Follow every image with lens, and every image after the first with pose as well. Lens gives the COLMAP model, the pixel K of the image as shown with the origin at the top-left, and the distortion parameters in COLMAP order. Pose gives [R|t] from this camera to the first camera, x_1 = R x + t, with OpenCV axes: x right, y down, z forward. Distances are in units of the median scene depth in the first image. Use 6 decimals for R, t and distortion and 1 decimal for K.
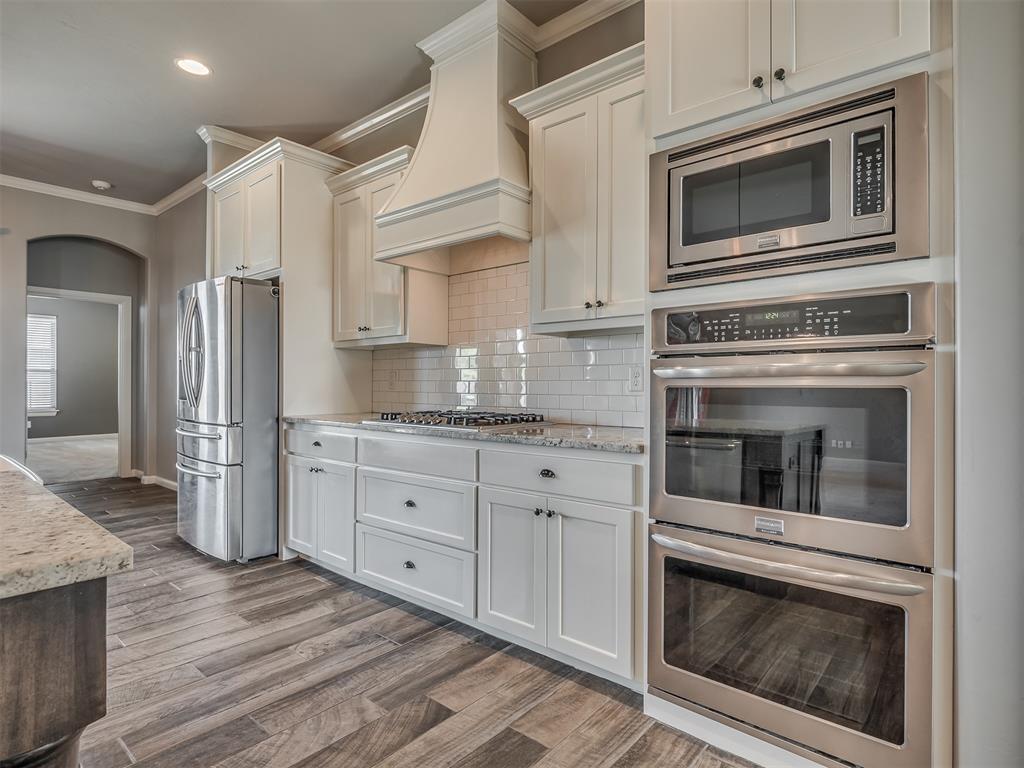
lens RADIAL K [[547.6, 0, 522.9], [0, 547.6, 385.7], [0, 0, 1]] dist [0.004290, -0.005247]
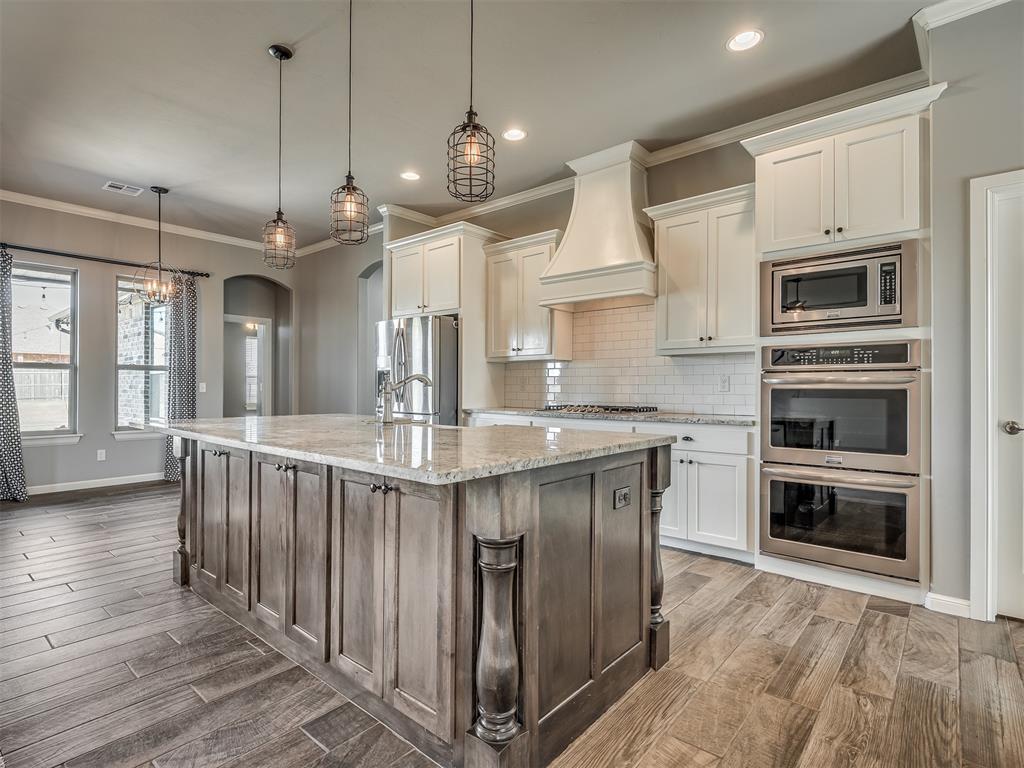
lens RADIAL K [[523.3, 0, 483.4], [0, 523.3, 389.0], [0, 0, 1]] dist [0.000206, -0.007495]
pose [[0.999413, -0.000203, -0.034265, -0.623850], [0.000286, 0.999997, 0.002433, -0.001590], [0.034264, -0.002441, 0.999410, -0.768198]]
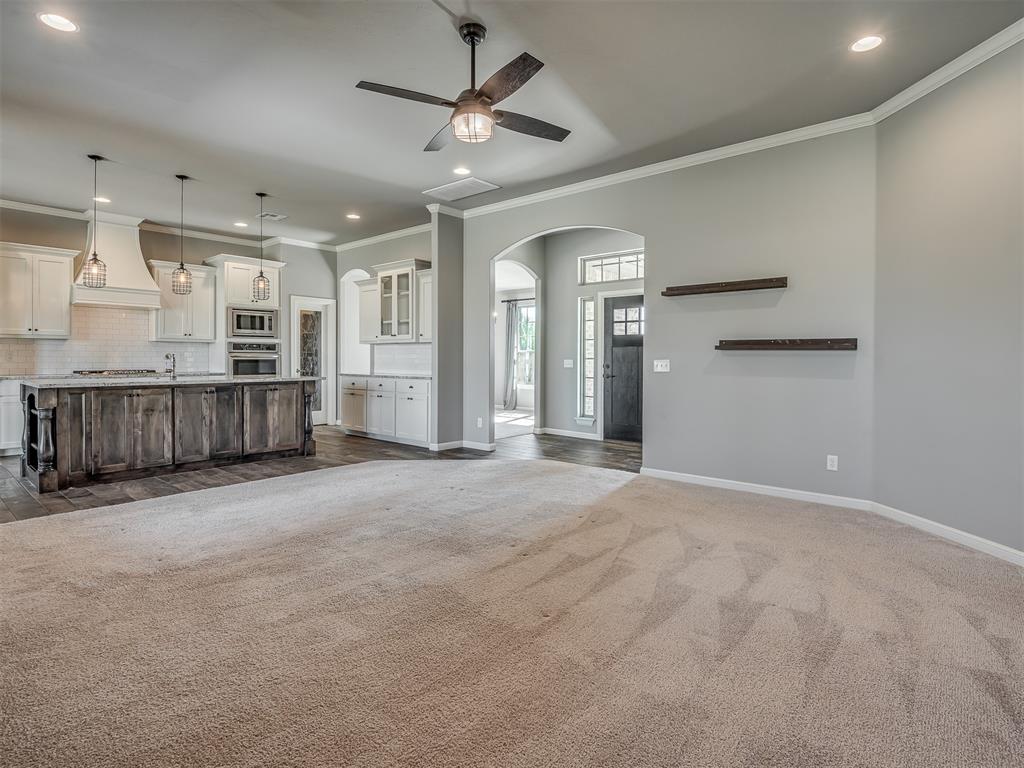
lens RADIAL K [[523.3, 0, 510.2], [0, 523.3, 363.3], [0, 0, 1]] dist [0.000206, -0.007495]
pose [[0.010313, -0.013339, 0.999858, -3.918429], [-0.004919, 0.999898, 0.013390, -0.033160], [-0.999935, -0.005056, 0.010246, -1.305842]]
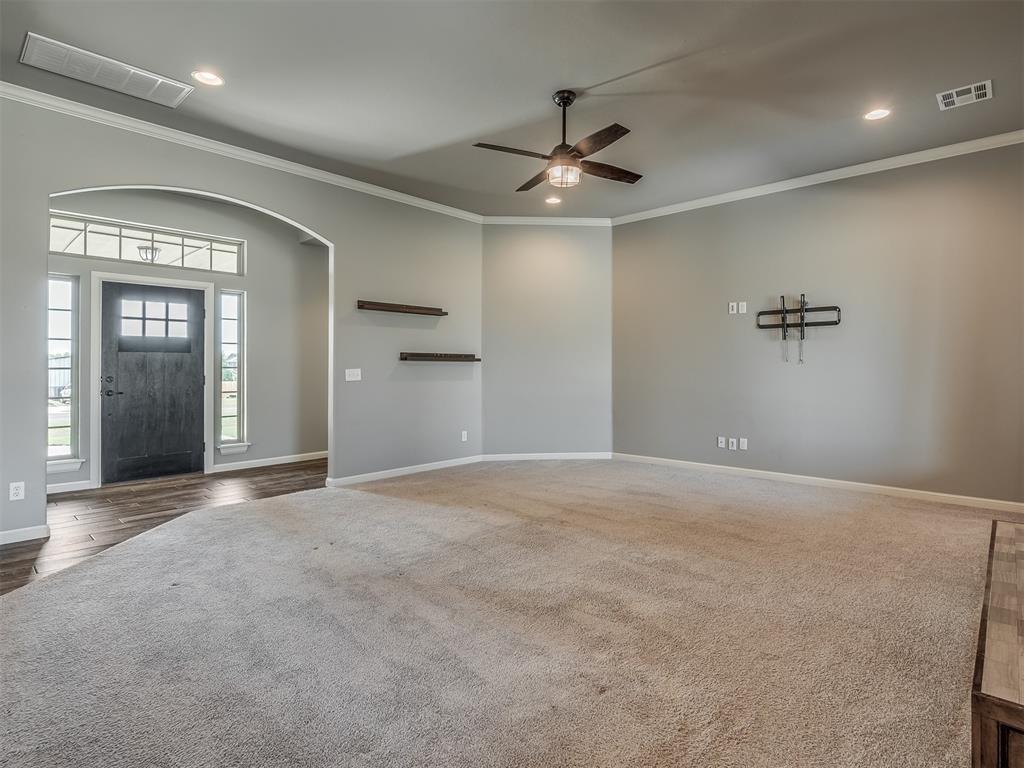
lens RADIAL K [[538.7, 0, 533.5], [0, 538.7, 360.9], [0, 0, 1]] dist [-0.018291, -0.000557]
pose [[-0.999428, -0.002568, 0.033711, -2.297196], [-0.002847, 0.999962, -0.008232, -0.041390], [-0.033689, -0.008323, -0.999398, 0.746062]]
